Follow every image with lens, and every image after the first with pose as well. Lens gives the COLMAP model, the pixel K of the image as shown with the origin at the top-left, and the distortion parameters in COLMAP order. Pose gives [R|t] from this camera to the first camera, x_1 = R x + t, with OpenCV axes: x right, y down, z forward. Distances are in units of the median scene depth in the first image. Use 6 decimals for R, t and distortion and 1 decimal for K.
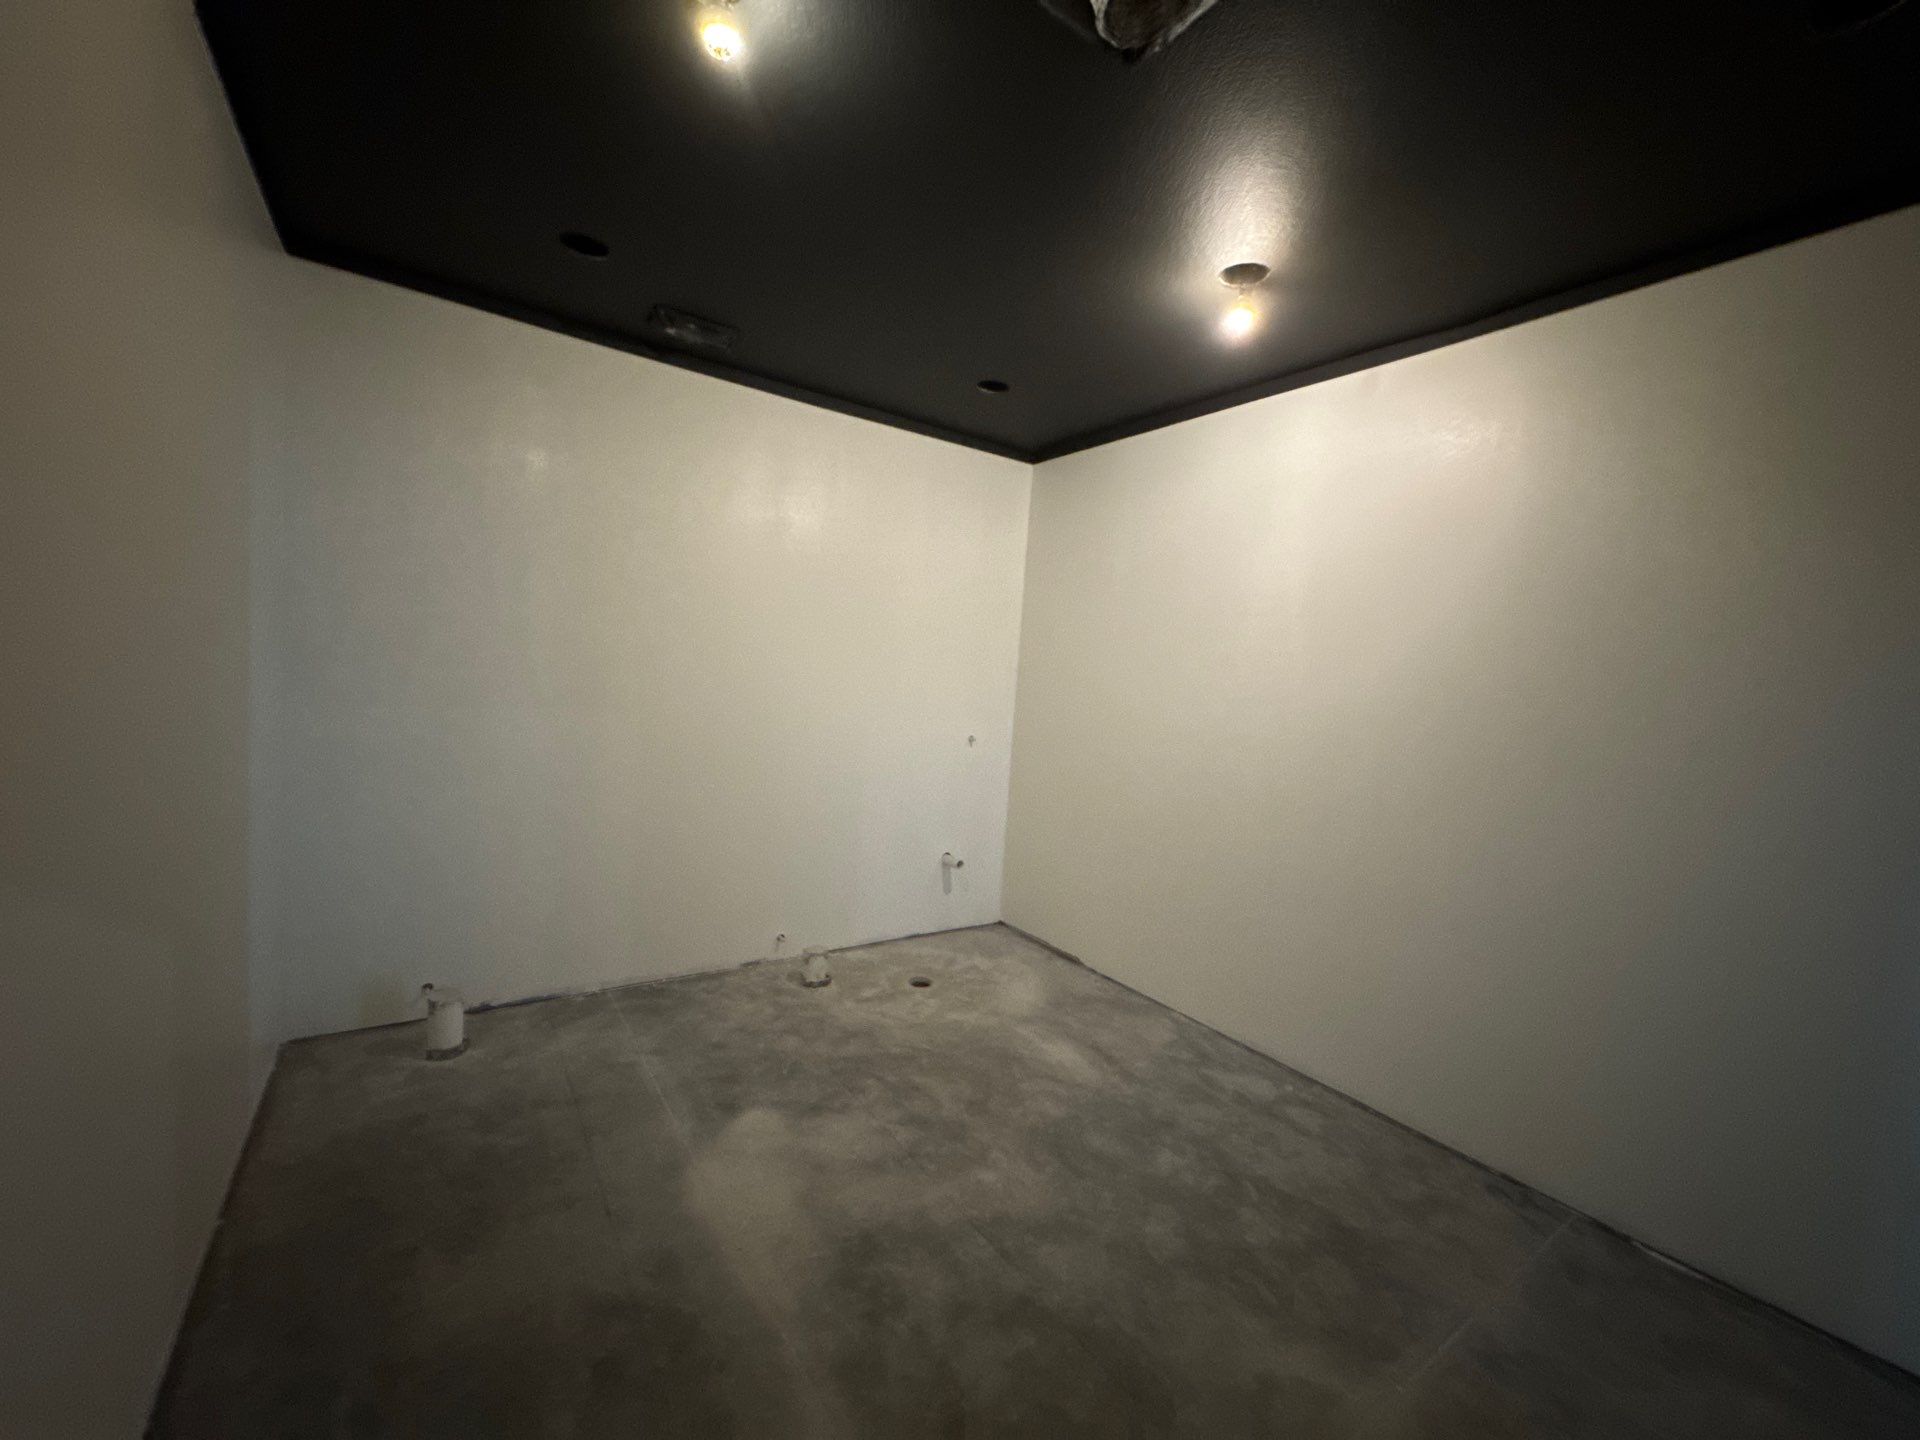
lens RADIAL K [[760.9, 0, 958.1], [0, 760.9, 719.4], [0, 0, 1]] dist [-0.009633, 0.000745]
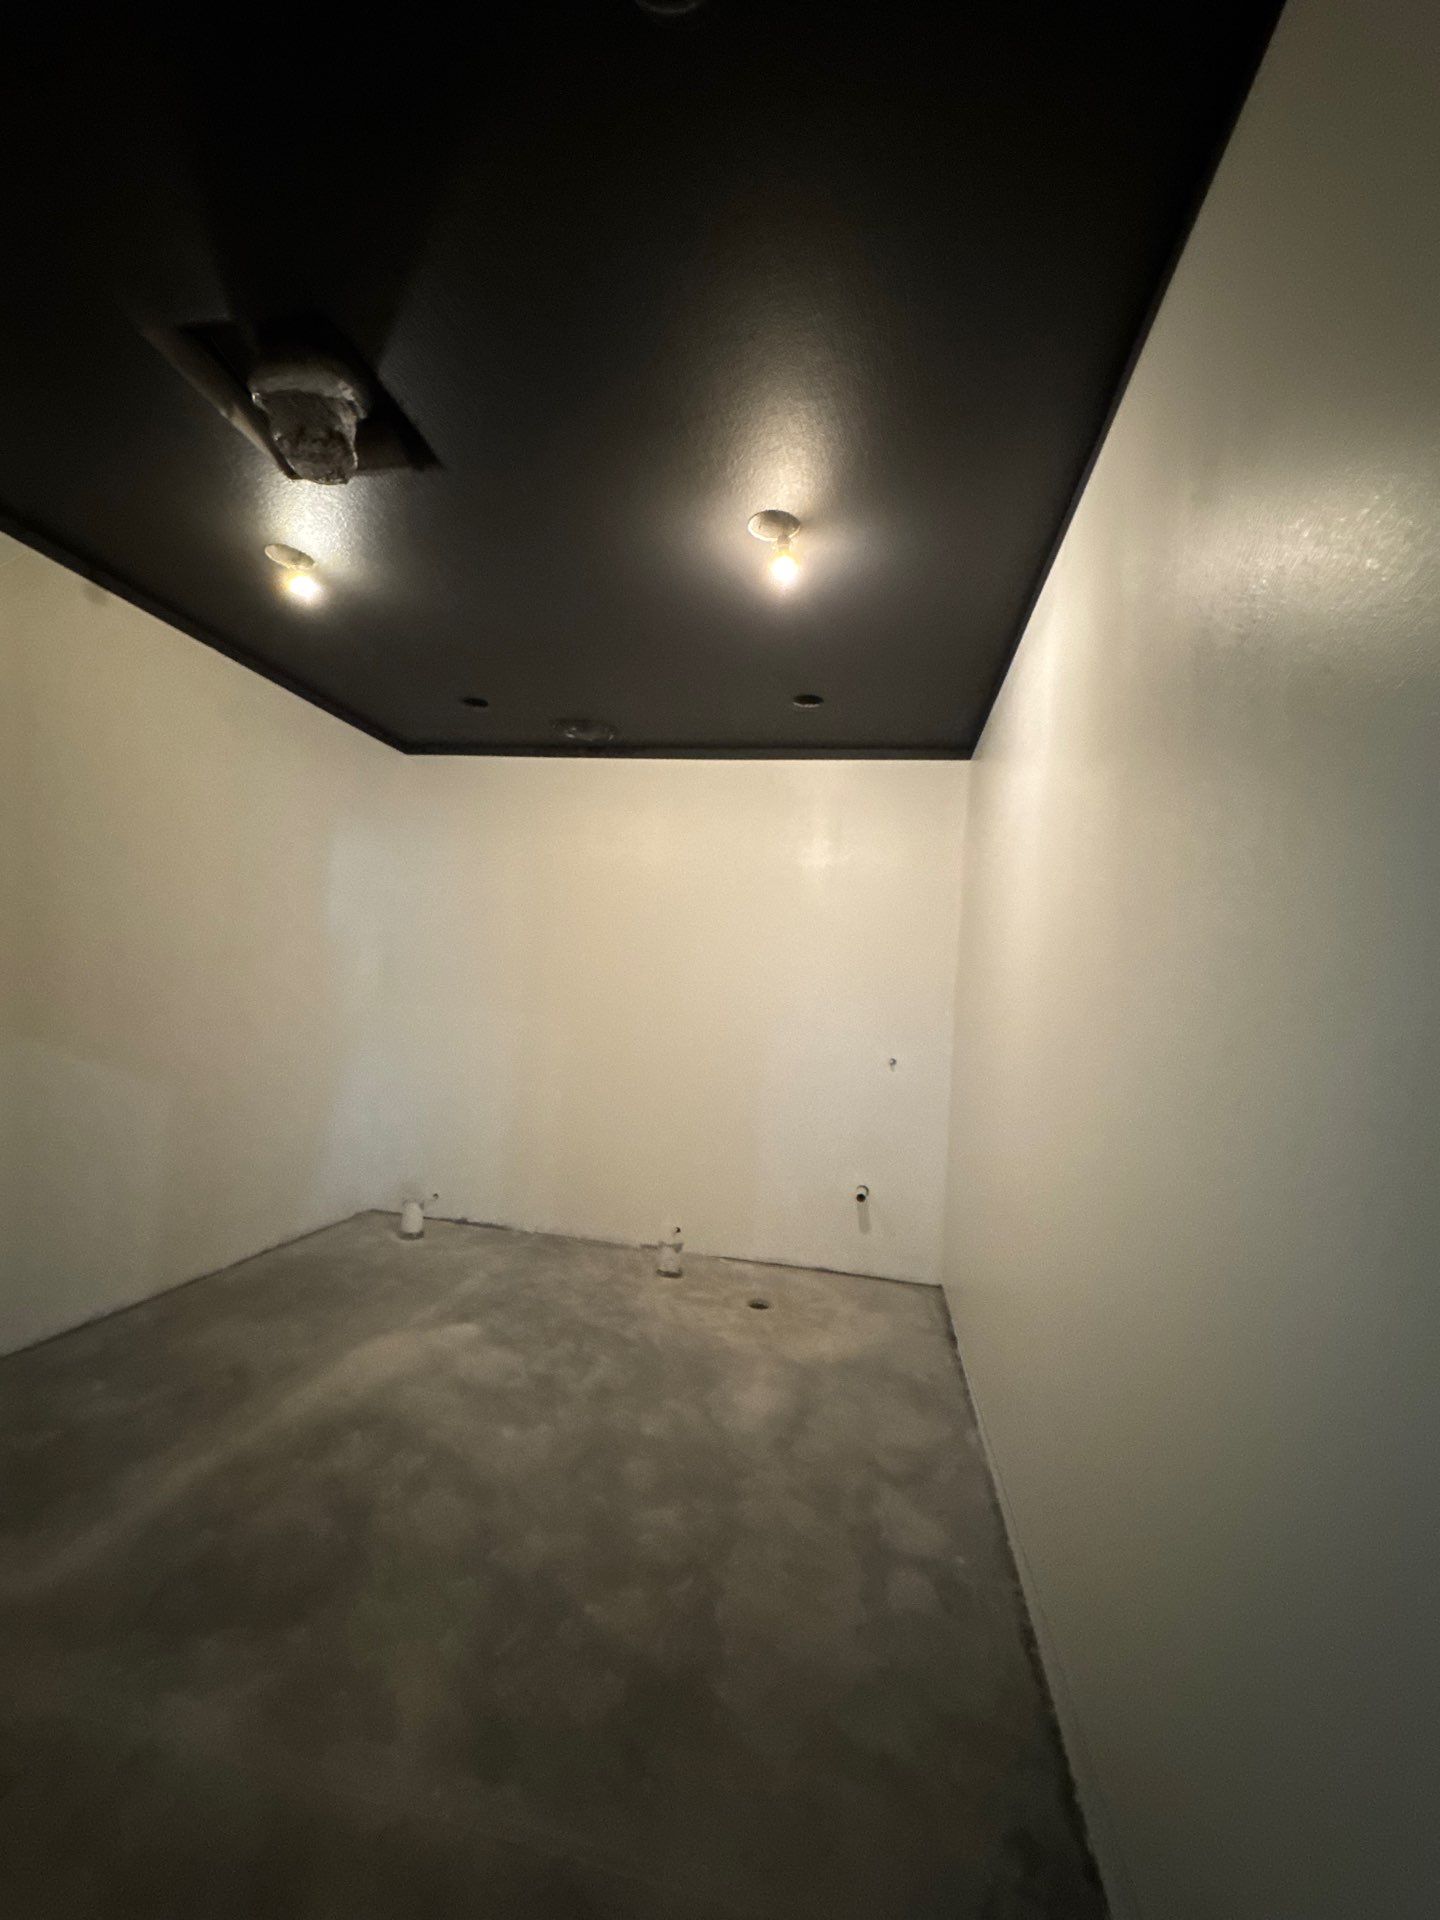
lens RADIAL K [[760.9, 0, 717.3], [0, 760.9, 956.1], [0, 0, 1]] dist [-0.009633, 0.000745]
pose [[0.694707, -0.060087, -0.716778, 0.783225], [-0.062555, 0.987682, -0.143425, 0.065352], [0.716567, 0.144477, 0.682391, 0.304092]]
